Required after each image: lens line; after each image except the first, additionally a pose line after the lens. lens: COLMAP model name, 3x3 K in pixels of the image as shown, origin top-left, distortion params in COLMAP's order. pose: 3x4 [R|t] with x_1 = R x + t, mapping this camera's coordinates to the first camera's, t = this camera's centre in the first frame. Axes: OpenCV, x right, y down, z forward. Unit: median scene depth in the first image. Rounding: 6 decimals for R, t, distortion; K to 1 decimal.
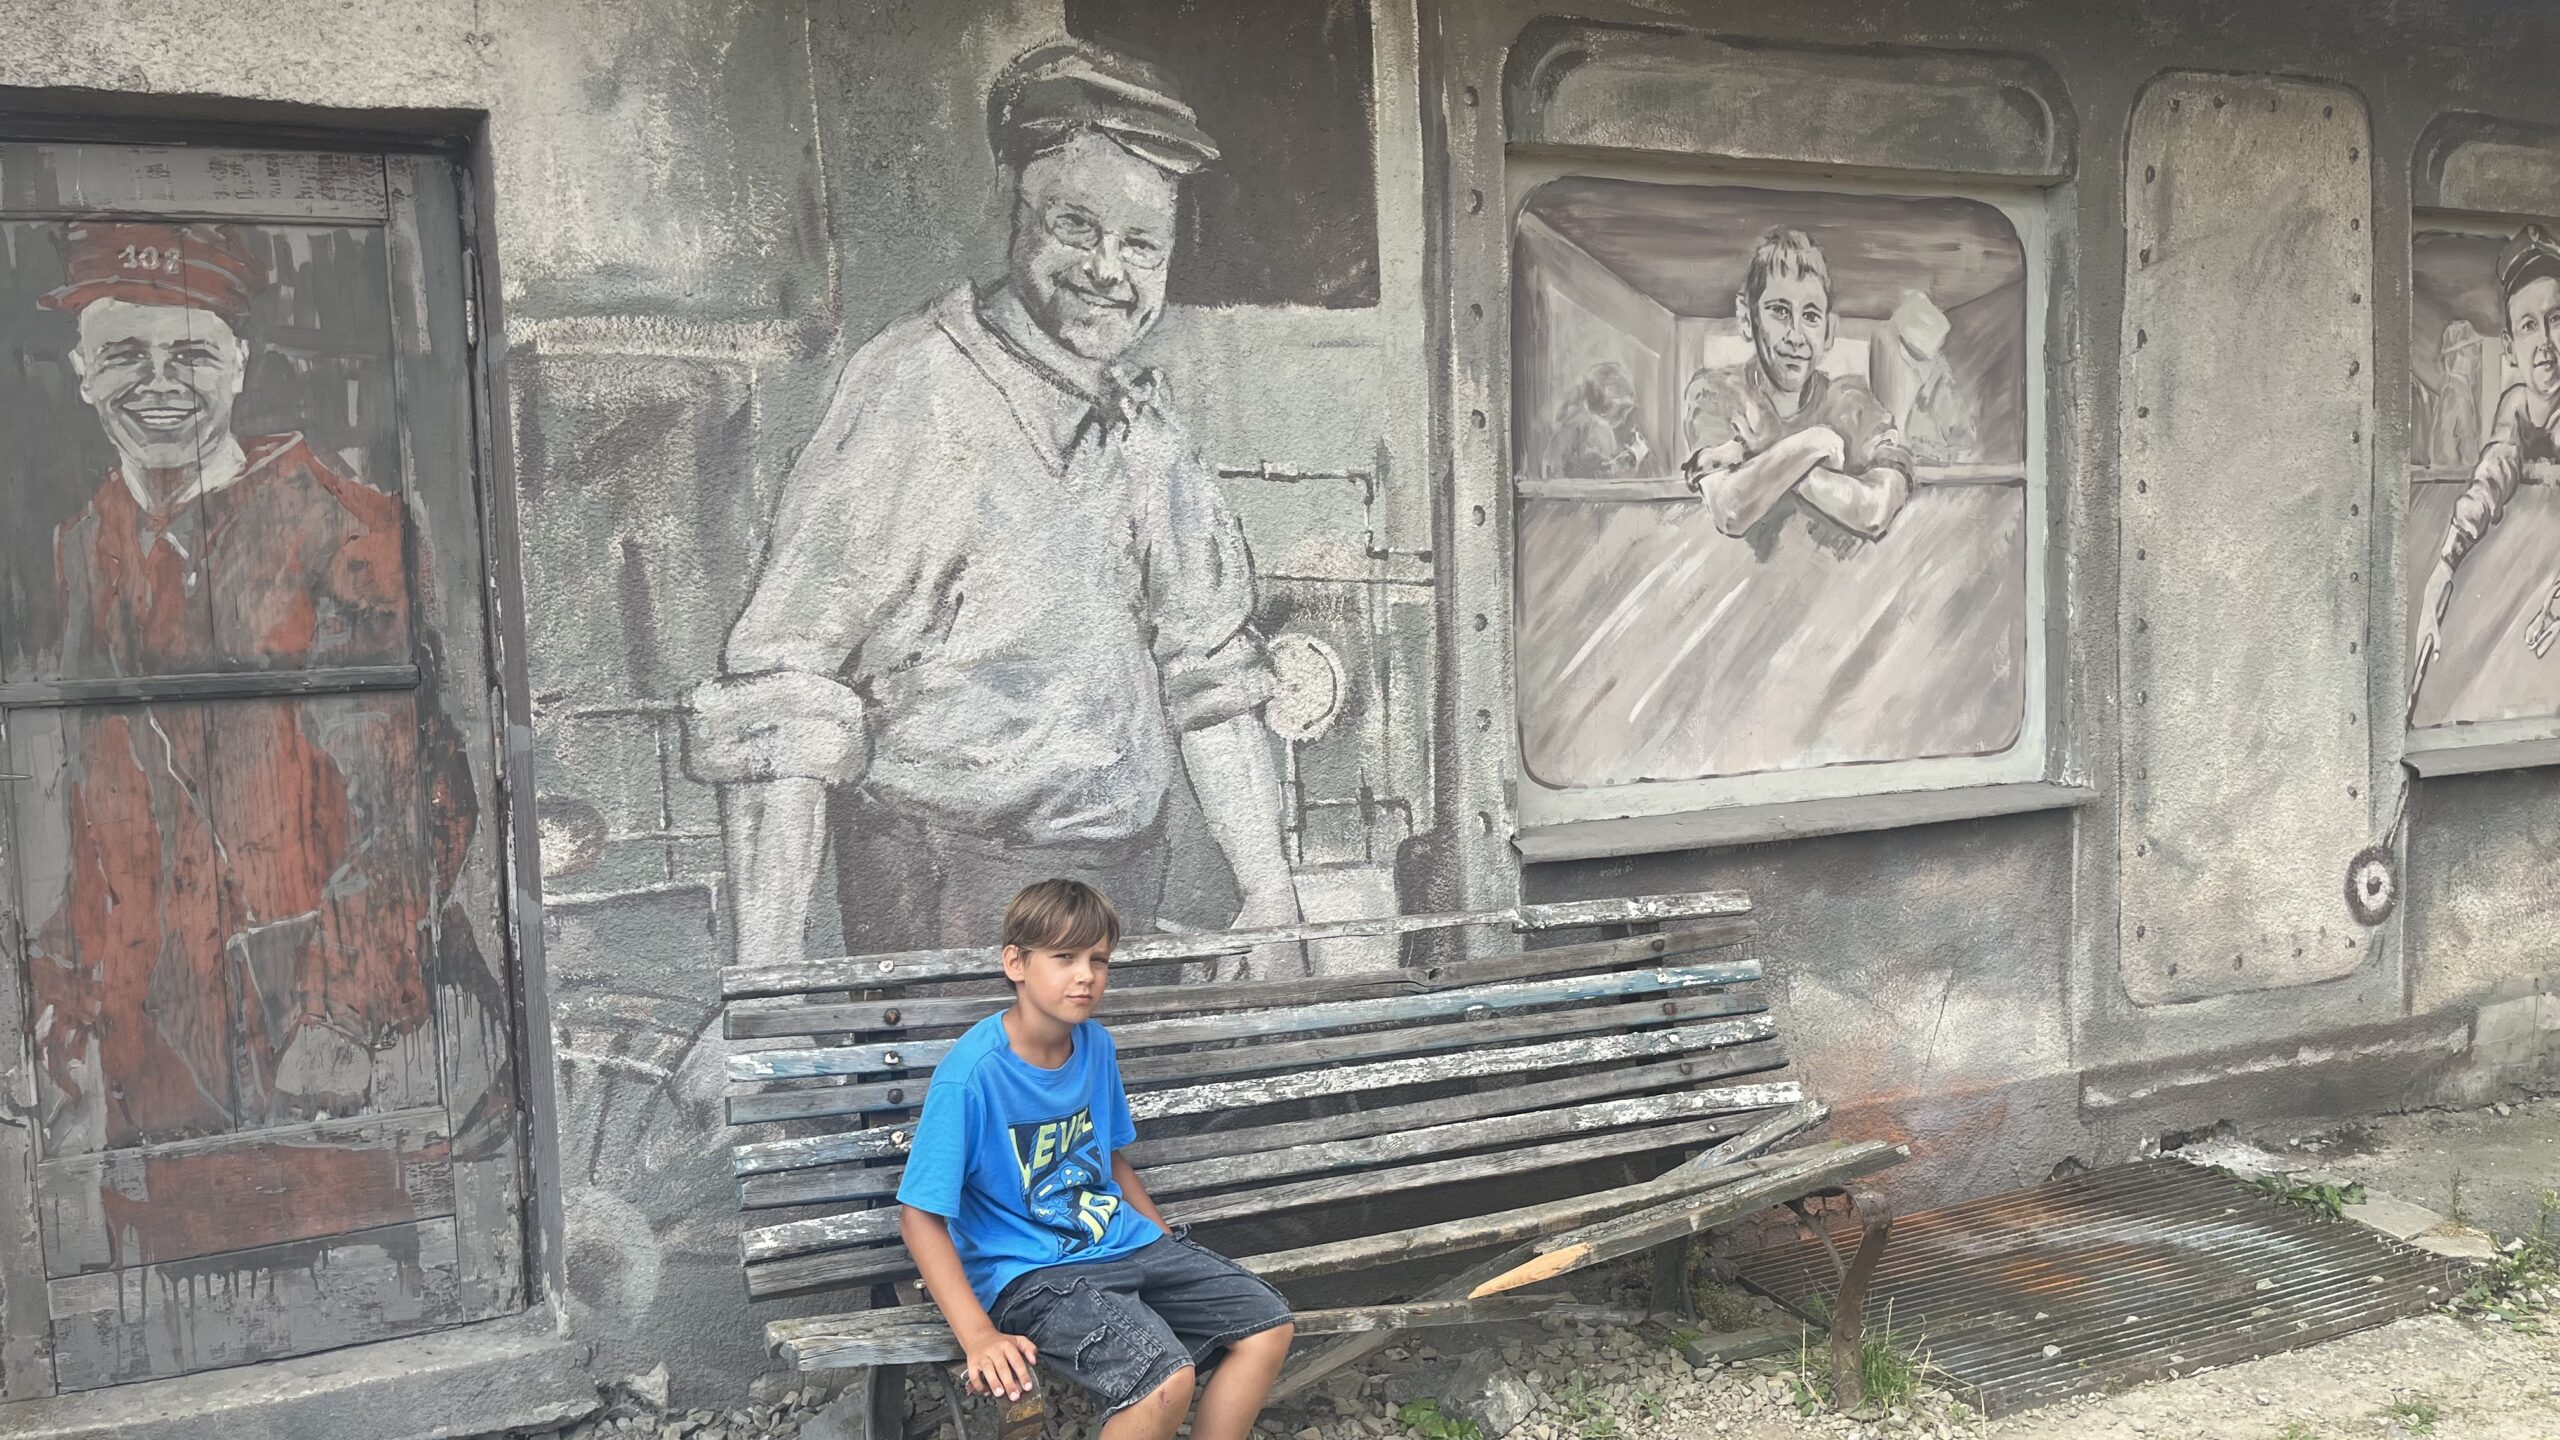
lens RADIAL K [[1894.1, 0, 1287.9], [0, 1894.1, 719.7], [0, 0, 1]] dist [0.036001, -0.044793]
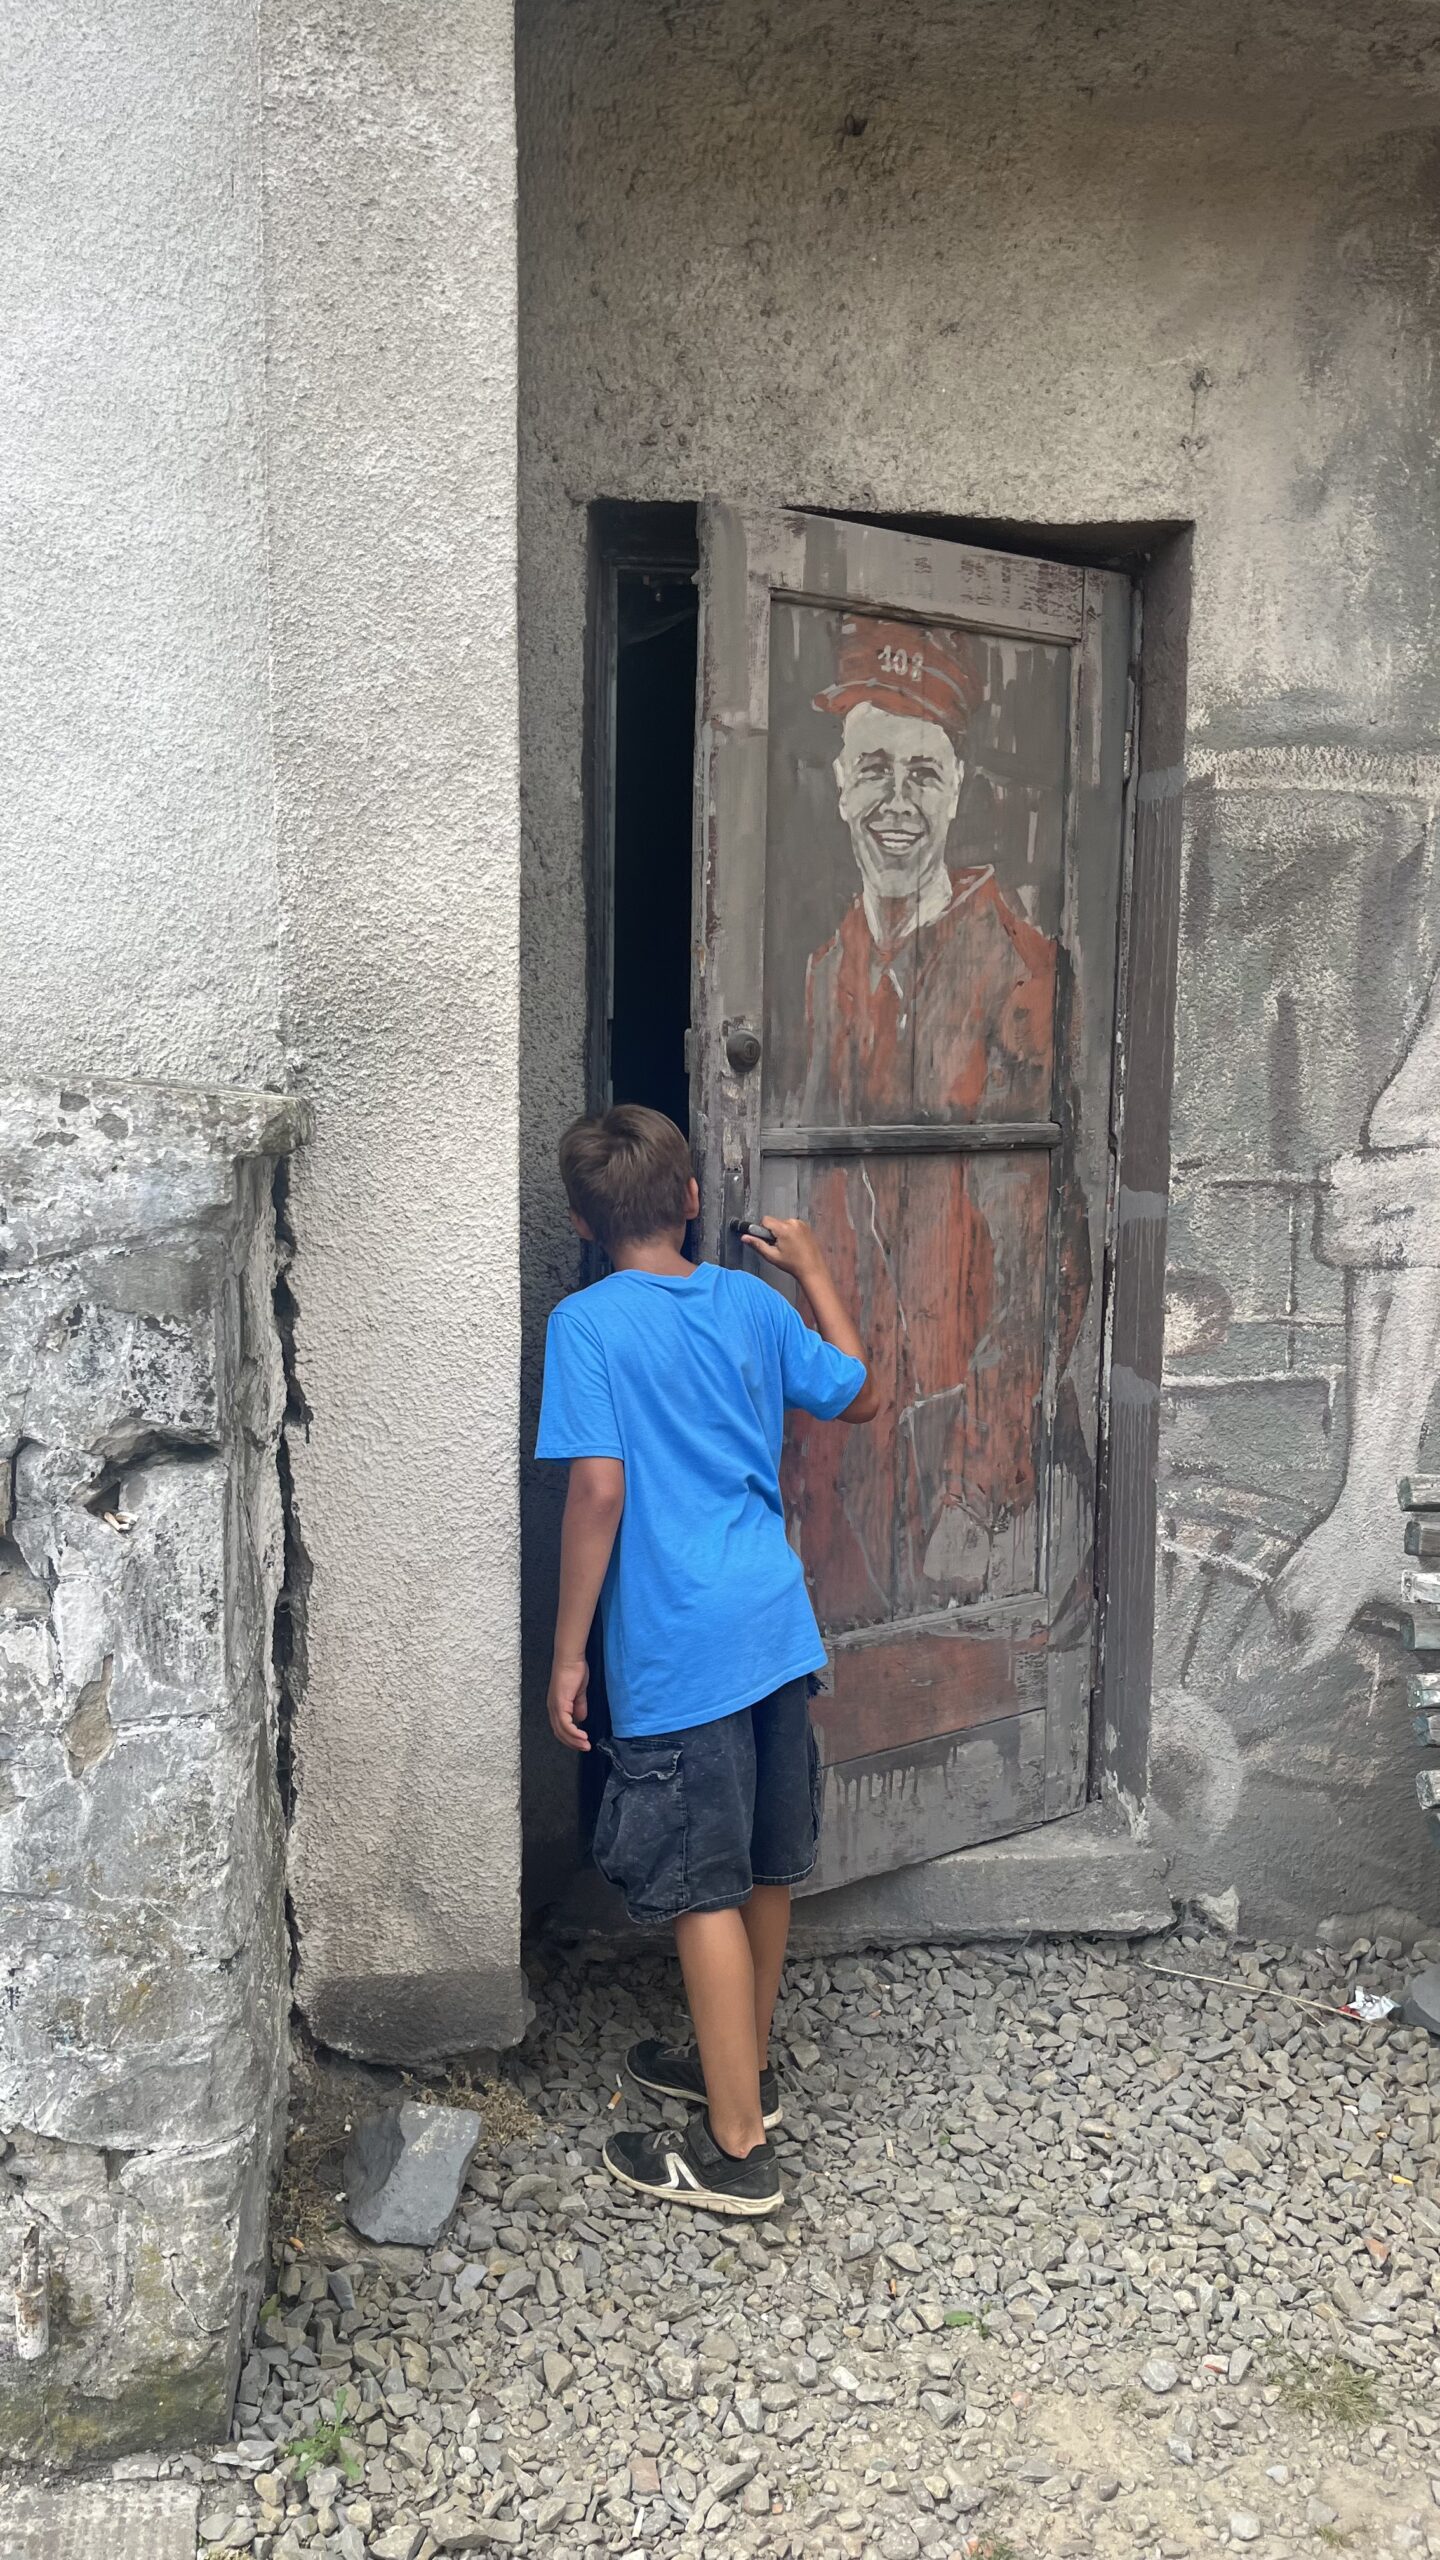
lens RADIAL K [[1894.1, 0, 563.5], [0, 1894.1, 1277.9], [0, 0, 1]] dist [0.036001, -0.044793]
pose [[0.957459, 0.068574, -0.280303, -0.398960], [-0.059204, 0.997372, 0.041770, 0.022357], [0.282431, -0.023398, 0.959002, 0.023705]]
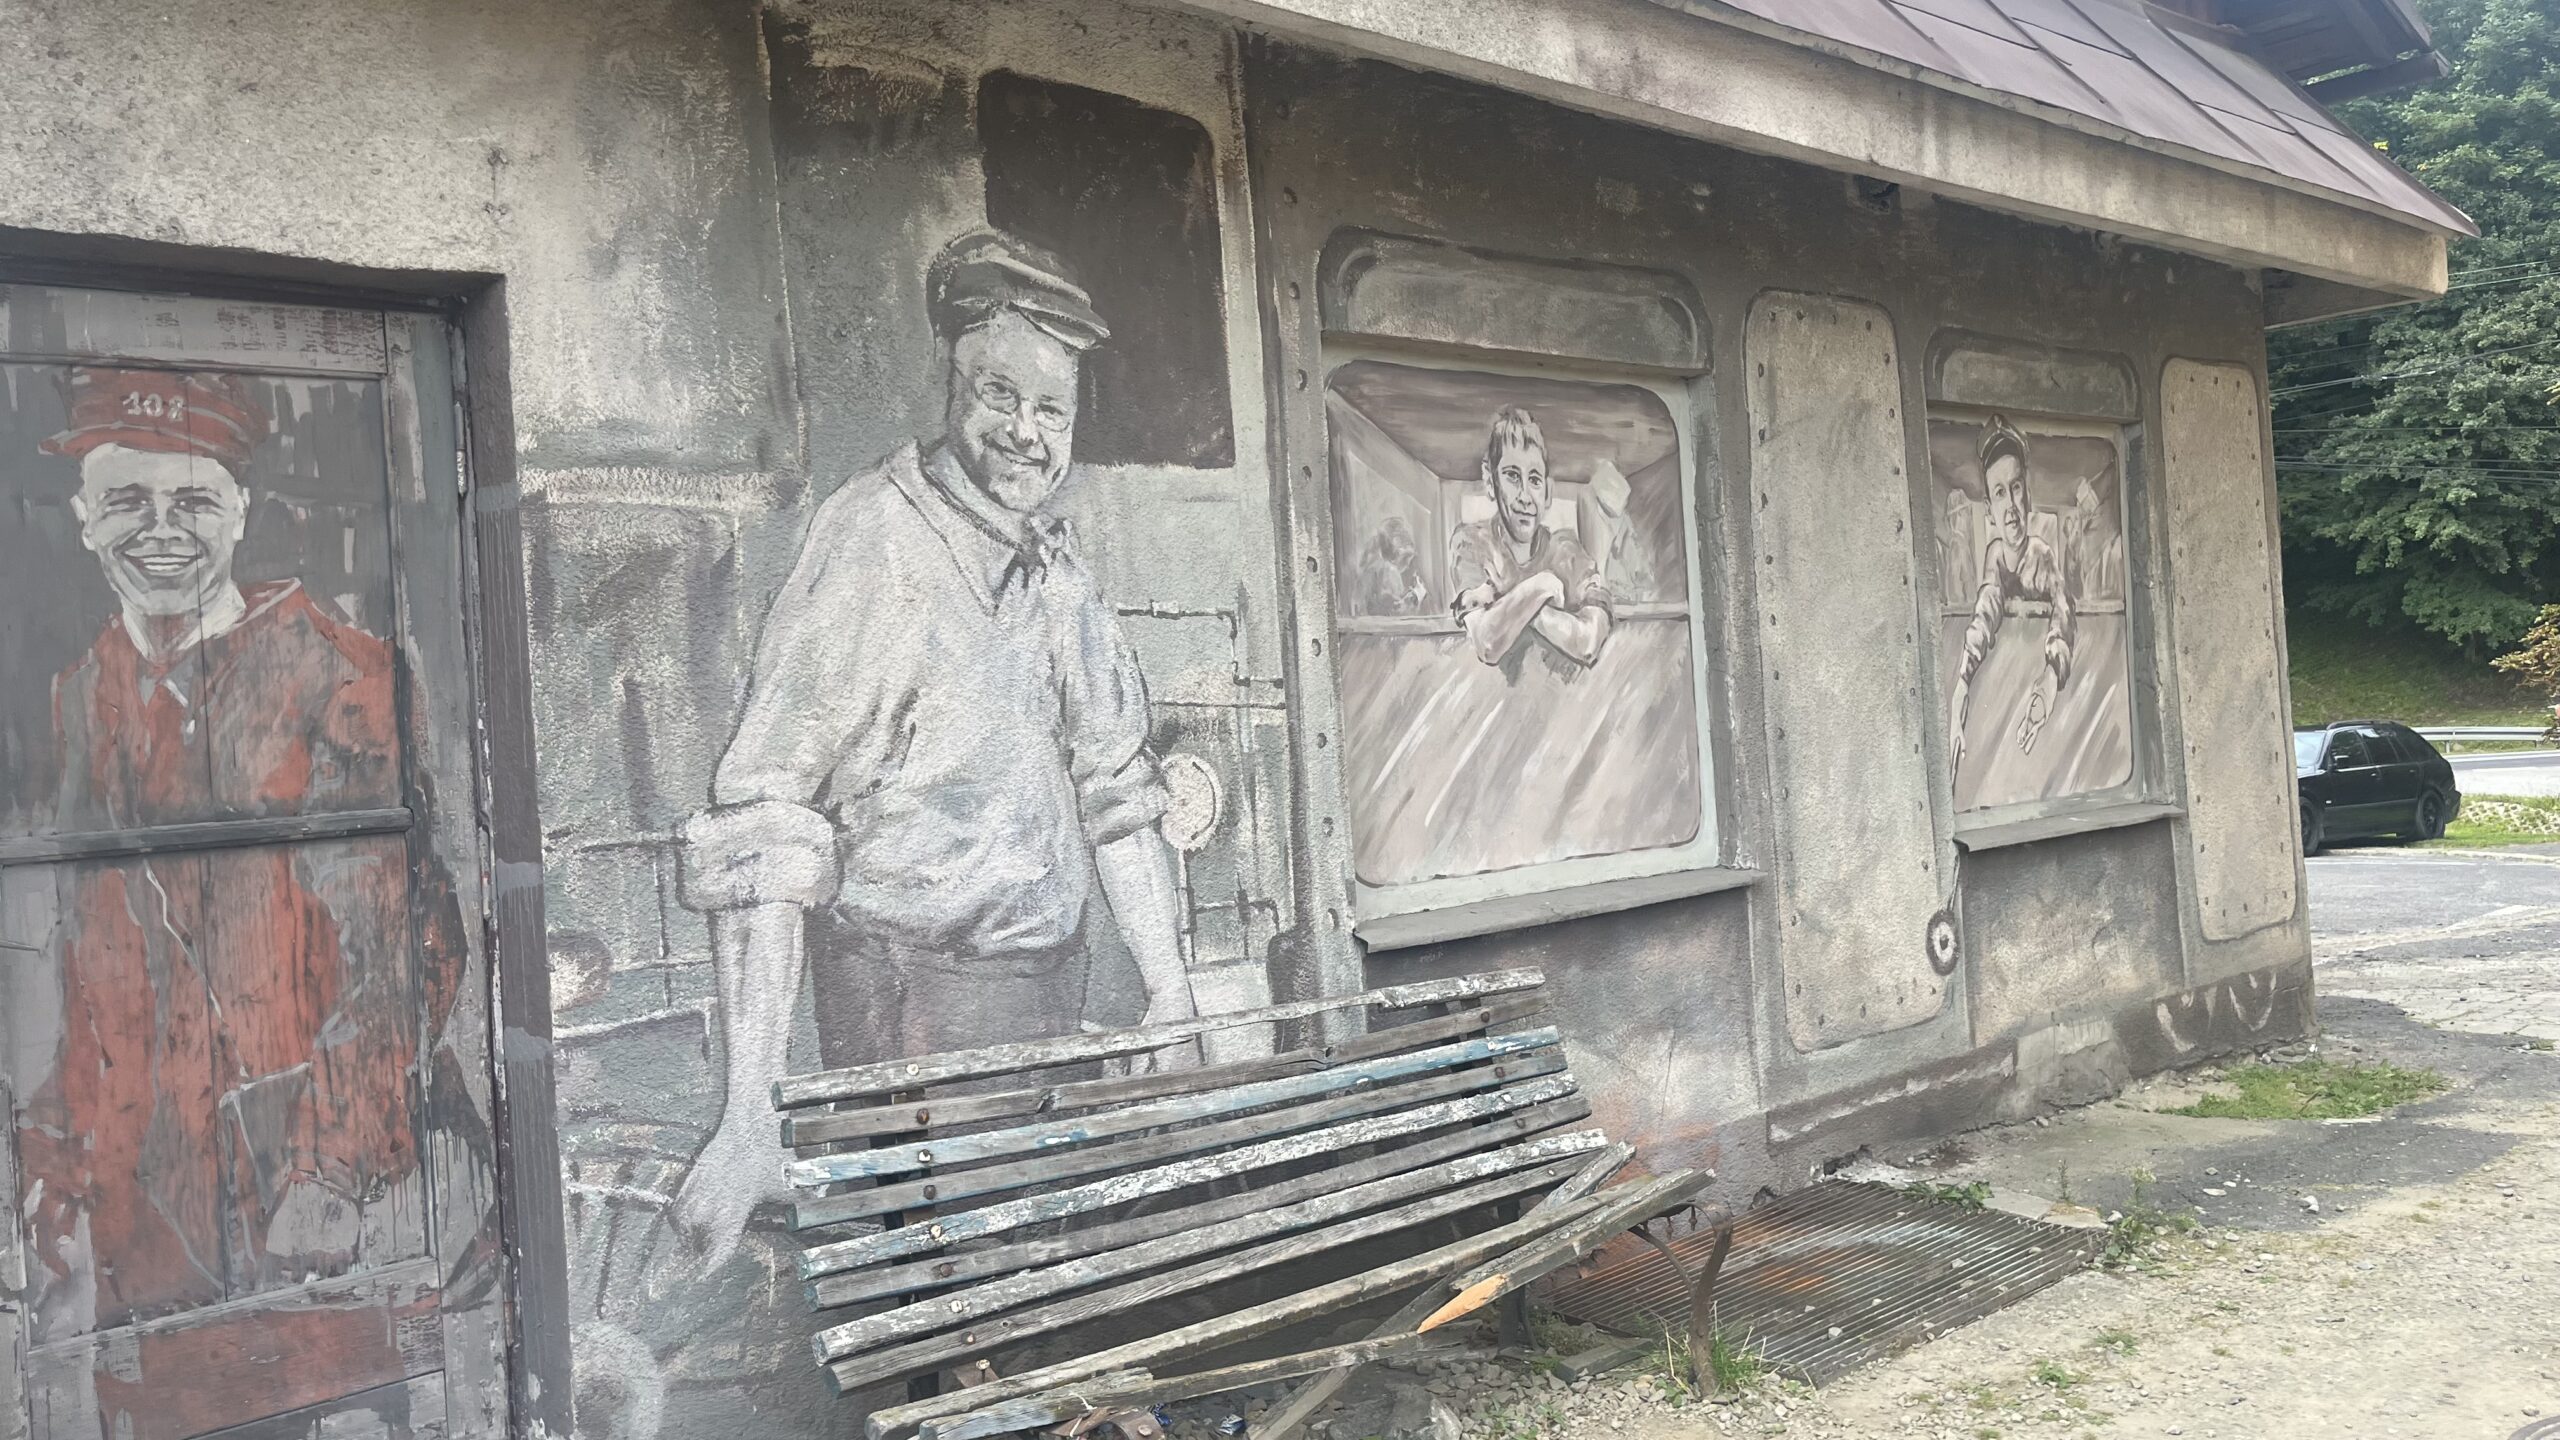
lens RADIAL K [[1894.1, 0, 1212.7], [0, 1894.1, 694.1], [0, 0, 1]] dist [0.036001, -0.044793]
pose [[0.959751, -0.024258, 0.279803, -0.320172], [0.052583, 0.994166, -0.094173, 0.027796], [-0.275886, 0.105095, 0.955428, -0.079734]]
